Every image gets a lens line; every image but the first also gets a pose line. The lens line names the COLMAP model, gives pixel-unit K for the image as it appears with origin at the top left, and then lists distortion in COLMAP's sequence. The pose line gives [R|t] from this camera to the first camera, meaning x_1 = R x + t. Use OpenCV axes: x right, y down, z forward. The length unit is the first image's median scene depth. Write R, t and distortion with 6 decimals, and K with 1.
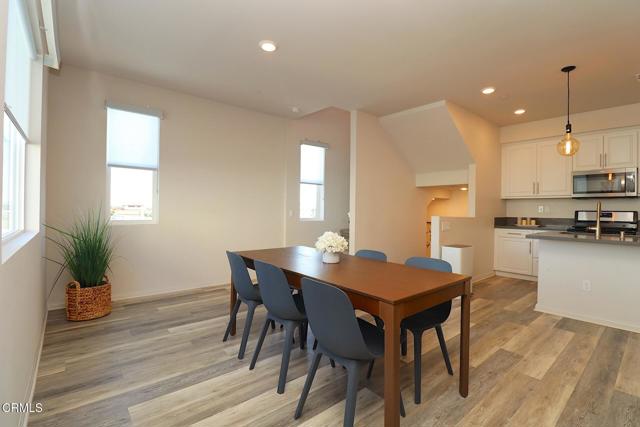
lens RADIAL K [[296.6, 0, 325.1], [0, 296.6, 211.0], [0, 0, 1]] dist [-0.003028, -0.010893]
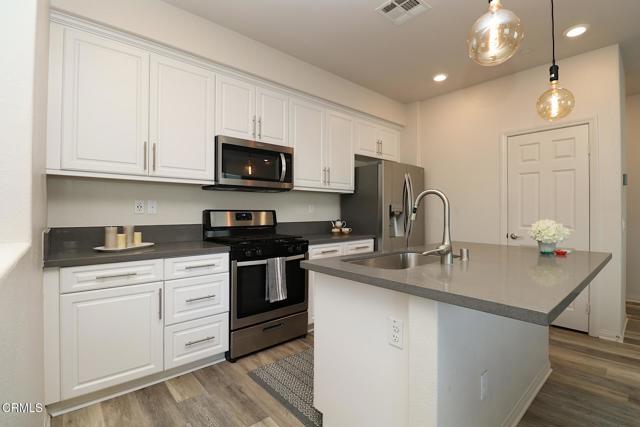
lens RADIAL K [[296.6, 0, 325.3], [0, 296.6, 211.6], [0, 0, 1]] dist [-0.003028, -0.010893]
pose [[-0.017200, -0.008578, 0.999815, 0.313905], [0.003018, 0.999958, 0.008631, -0.001916], [-0.999848, 0.003165, -0.017173, 0.833278]]
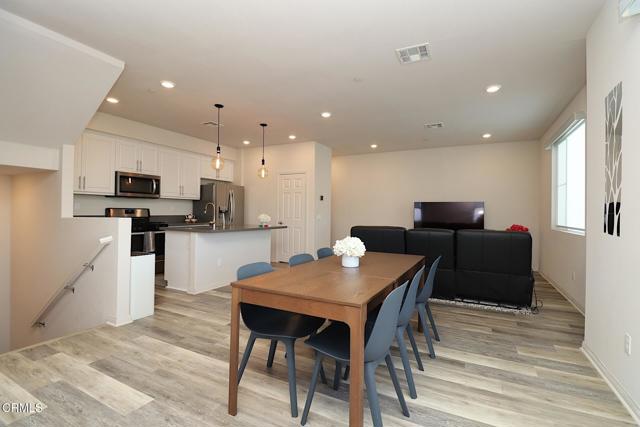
lens RADIAL K [[296.6, 0, 327.8], [0, 296.6, 212.0], [0, 0, 1]] dist [-0.003028, -0.010893]
pose [[-0.382719, -0.017478, 0.923700, -0.435064], [-0.015164, 0.999805, 0.012635, -0.012304], [-0.923740, -0.009172, -0.382909, 0.720092]]
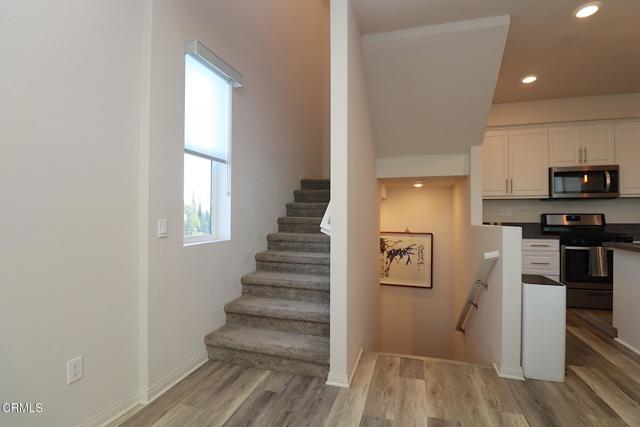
lens RADIAL K [[296.6, 0, 326.3], [0, 296.6, 211.4], [0, 0, 1]] dist [-0.003028, -0.010893]
pose [[0.840639, -0.005062, 0.541572, -0.159283], [0.011857, 0.999889, -0.009060, -0.007741], [-0.541466, 0.014037, 0.840606, 0.652682]]
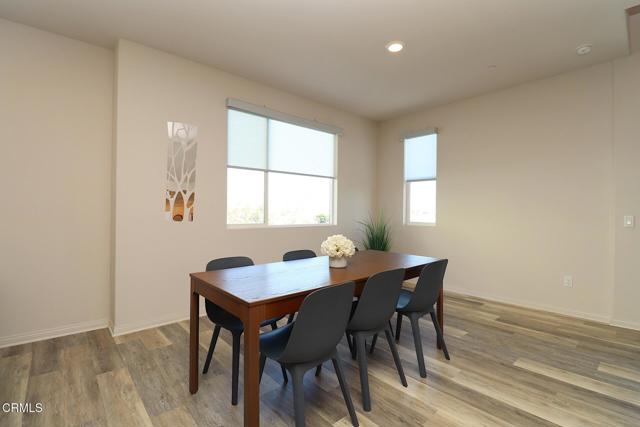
lens RADIAL K [[296.6, 0, 325.6], [0, 296.6, 211.1], [0, 0, 1]] dist [-0.003028, -0.010893]
pose [[0.026671, -0.010763, -0.999586, 0.481284], [-0.012608, 0.999859, -0.011103, 0.002521], [0.999565, 0.012899, 0.026531, 0.459505]]
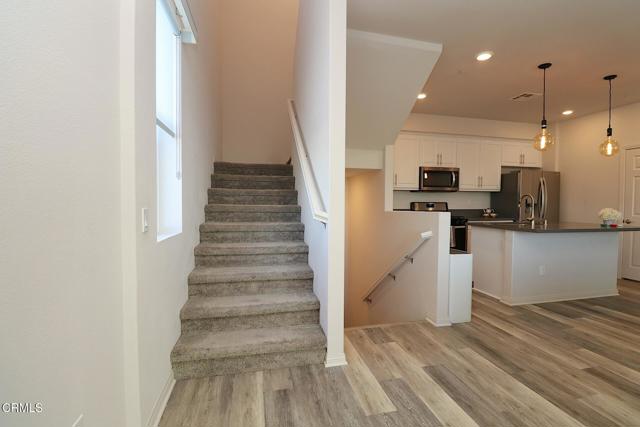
lens RADIAL K [[296.6, 0, 326.7], [0, 296.6, 212.2], [0, 0, 1]] dist [-0.003028, -0.010893]
pose [[0.457326, -0.037915, 0.888490, -0.313966], [0.004085, 0.999170, 0.040535, -0.009910], [-0.889290, -0.014908, 0.457101, 0.820209]]
